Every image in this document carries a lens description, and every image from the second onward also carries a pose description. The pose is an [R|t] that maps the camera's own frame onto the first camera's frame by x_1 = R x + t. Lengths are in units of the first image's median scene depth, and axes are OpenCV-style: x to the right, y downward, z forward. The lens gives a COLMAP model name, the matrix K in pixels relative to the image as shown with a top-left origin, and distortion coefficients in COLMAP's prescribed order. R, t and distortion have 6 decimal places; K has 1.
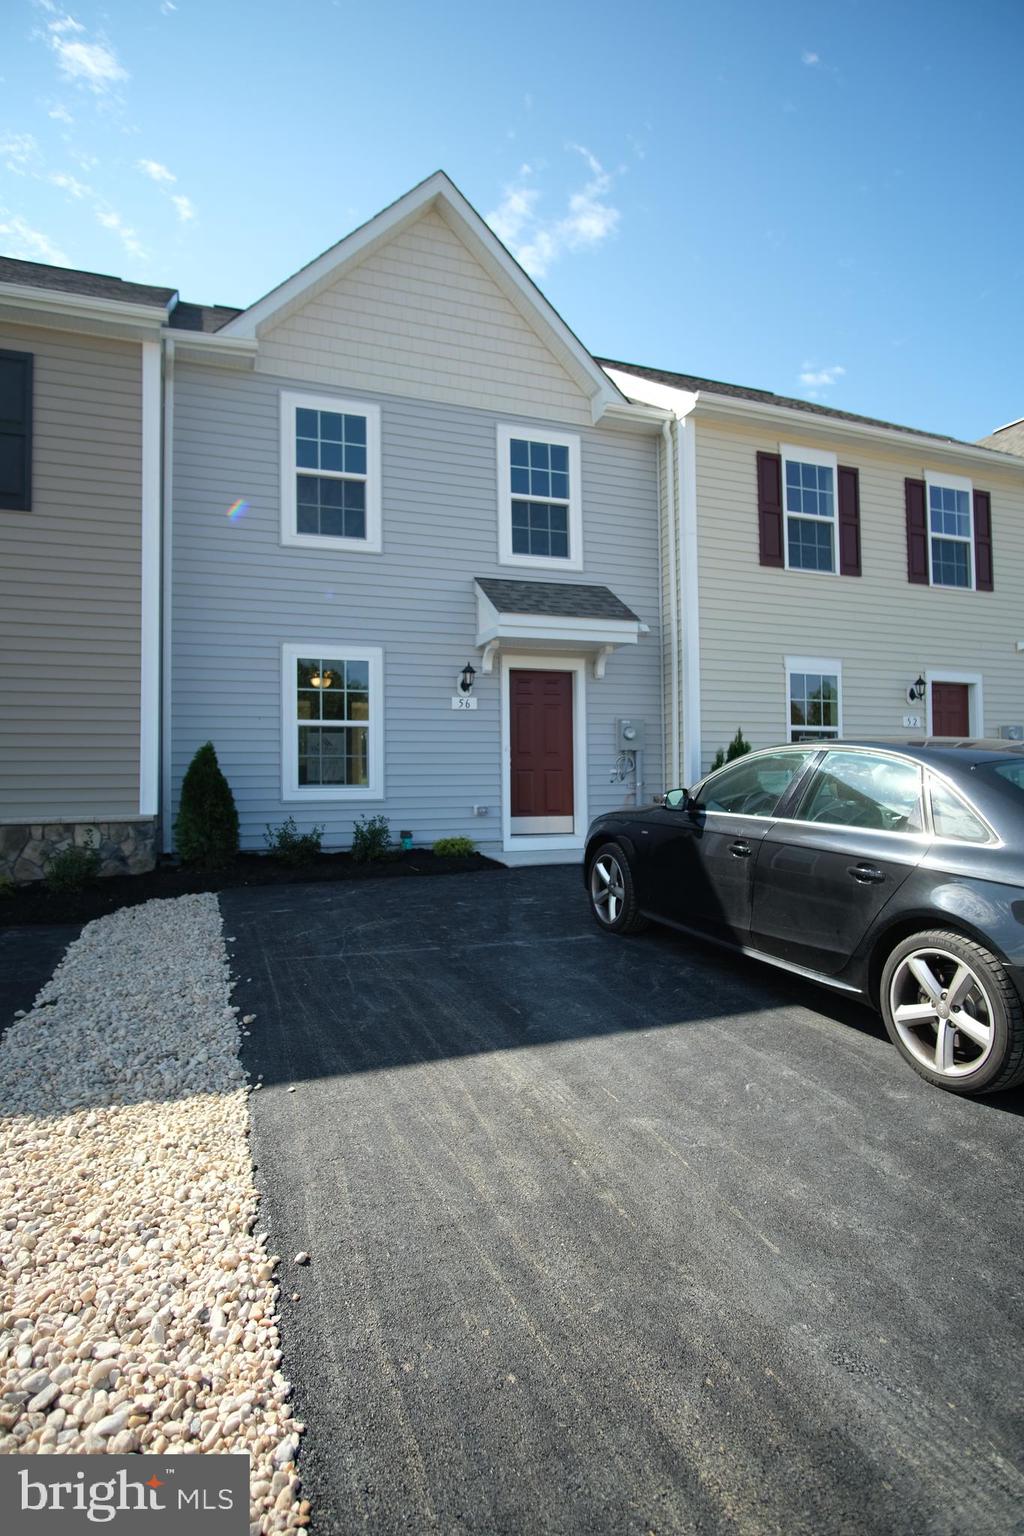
lens RADIAL K [[817.8, 0, 515.7], [0, 817.8, 767.8], [0, 0, 1]] dist [-0.034105, 0.000356]
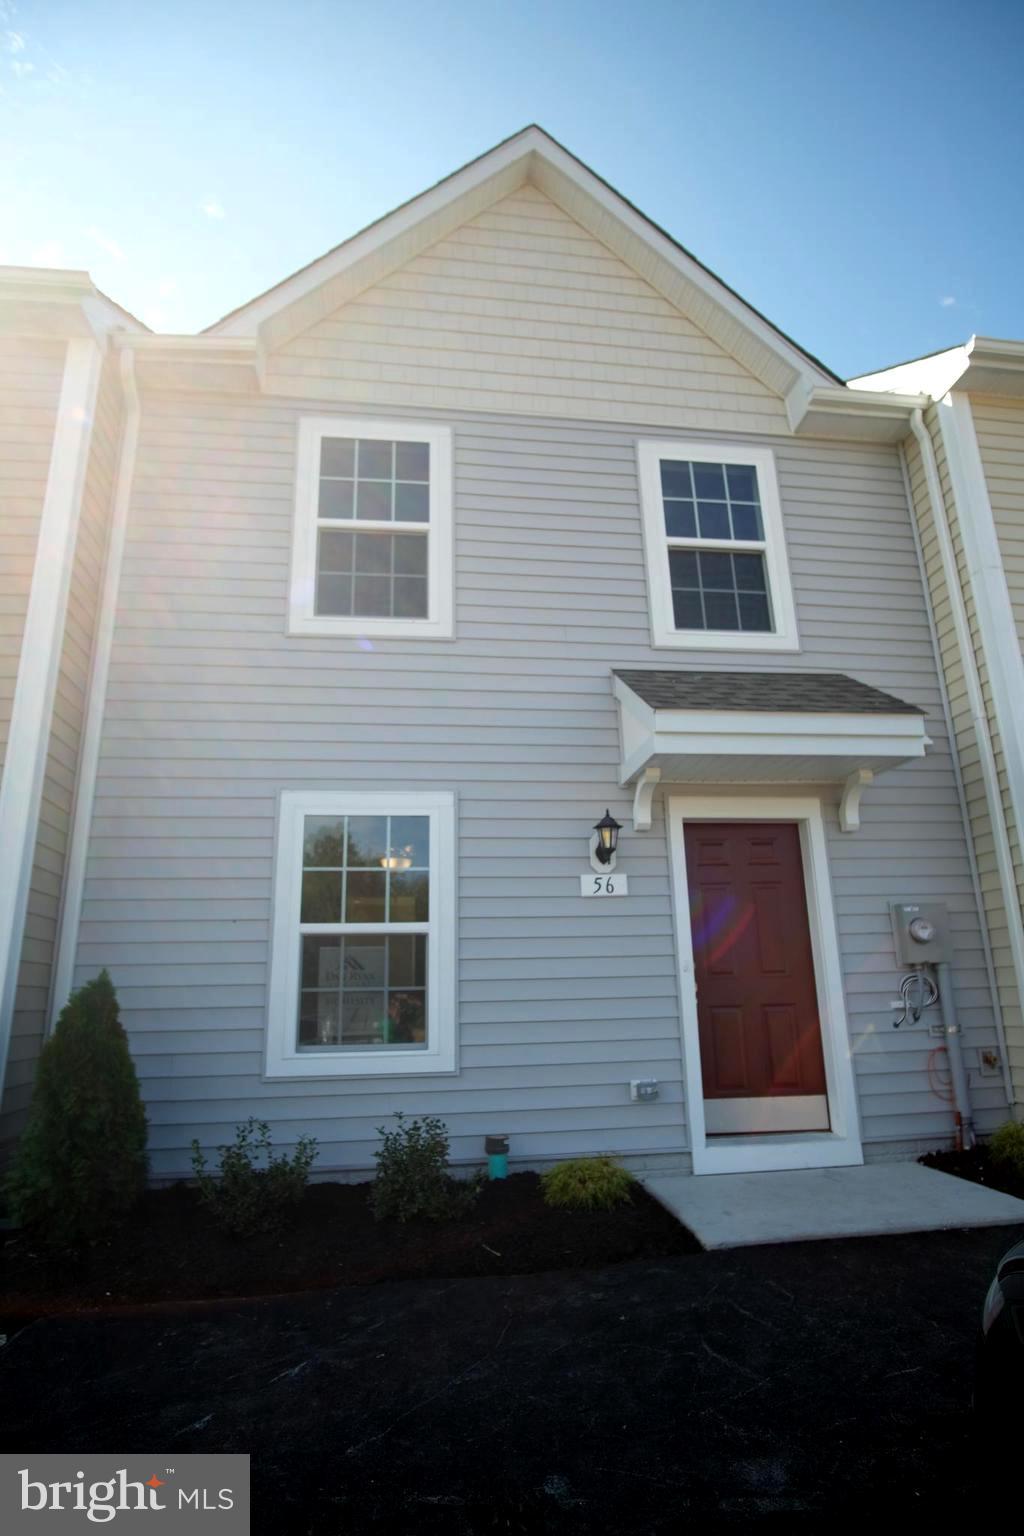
lens RADIAL K [[817.8, 0, 521.6], [0, 817.8, 770.1], [0, 0, 1]] dist [-0.034105, 0.000356]
pose [[0.975530, -0.069891, -0.208462, 0.003266], [0.017375, 0.969672, -0.243794, -0.020602], [0.219178, 0.234206, 0.947158, 0.444863]]
